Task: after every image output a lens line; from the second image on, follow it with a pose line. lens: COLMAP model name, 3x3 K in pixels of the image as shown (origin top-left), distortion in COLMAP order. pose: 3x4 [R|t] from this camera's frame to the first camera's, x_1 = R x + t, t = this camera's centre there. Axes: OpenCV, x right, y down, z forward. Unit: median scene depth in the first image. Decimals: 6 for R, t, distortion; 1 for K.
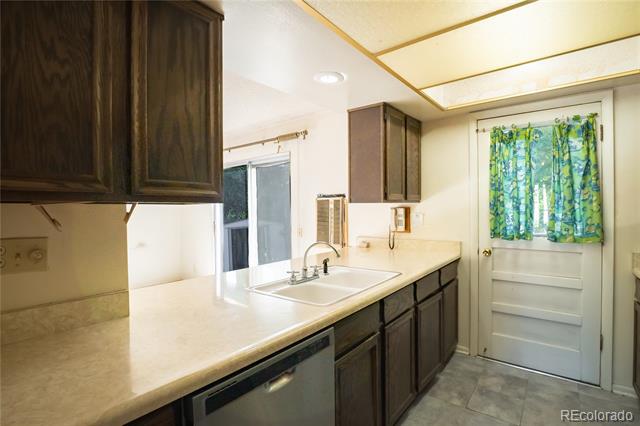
lens RADIAL K [[318.1, 0, 319.8], [0, 318.1, 211.3], [0, 0, 1]] dist [-0.032336, 0.001154]
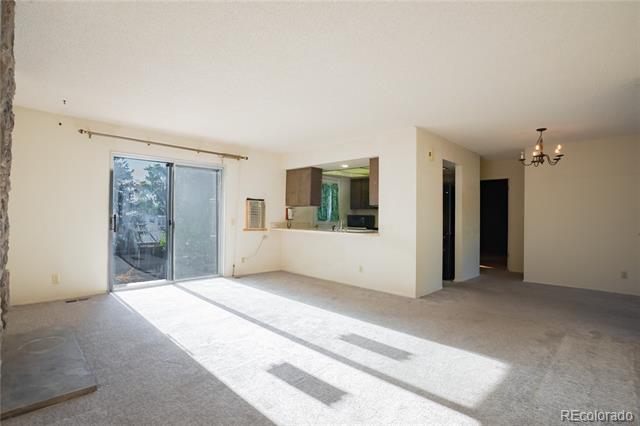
lens RADIAL K [[318.1, 0, 319.8], [0, 318.1, 211.3], [0, 0, 1]] dist [-0.032336, 0.001154]
pose [[0.102545, 0.027569, 0.994346, -2.385681], [-0.002253, 0.999620, -0.027483, 0.085893], [-0.994726, 0.000578, 0.102568, 0.735614]]
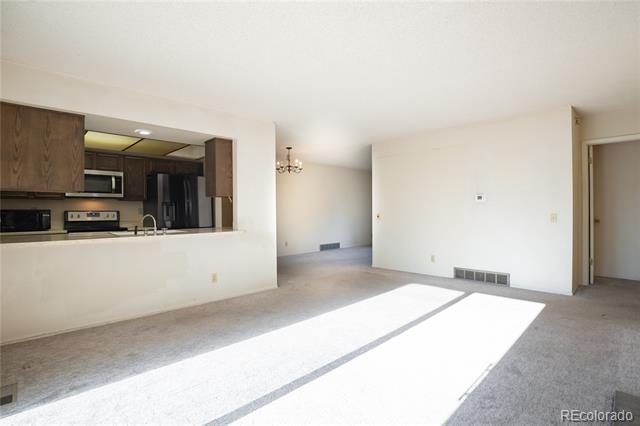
lens RADIAL K [[318.1, 0, 319.8], [0, 318.1, 211.3], [0, 0, 1]] dist [-0.032336, 0.001154]
pose [[-0.994024, 0.022948, 0.106726, -0.981226], [0.024004, 0.999675, 0.008621, 0.063799], [-0.106494, 0.011131, -0.994251, 2.238379]]
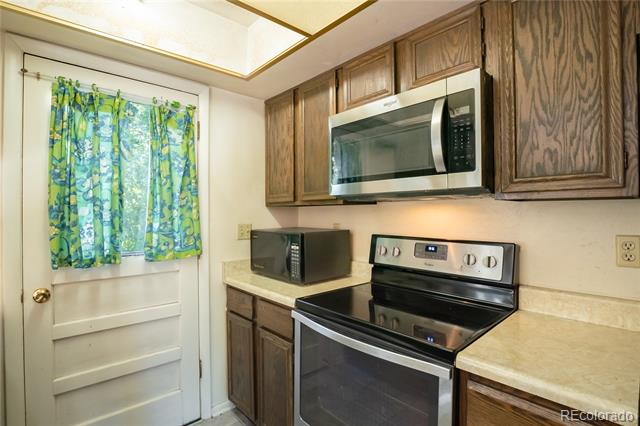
lens RADIAL K [[318.1, 0, 319.8], [0, 318.1, 211.3], [0, 0, 1]] dist [-0.032336, 0.001154]
pose [[0.149965, 0.016349, 0.988556, 0.066396], [0.012219, 0.999756, -0.018388, -0.002403], [-0.988616, 0.014837, 0.149729, 0.462475]]
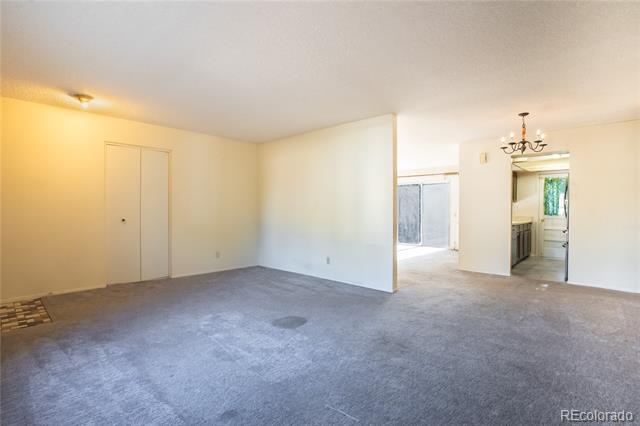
lens RADIAL K [[318.1, 0, 319.8], [0, 318.1, 211.3], [0, 0, 1]] dist [-0.032336, 0.001154]
pose [[0.998033, 0.020275, -0.059320, -1.457663], [-0.020754, 0.999757, -0.007467, 0.122786], [0.059154, 0.008683, 0.998211, -2.169882]]
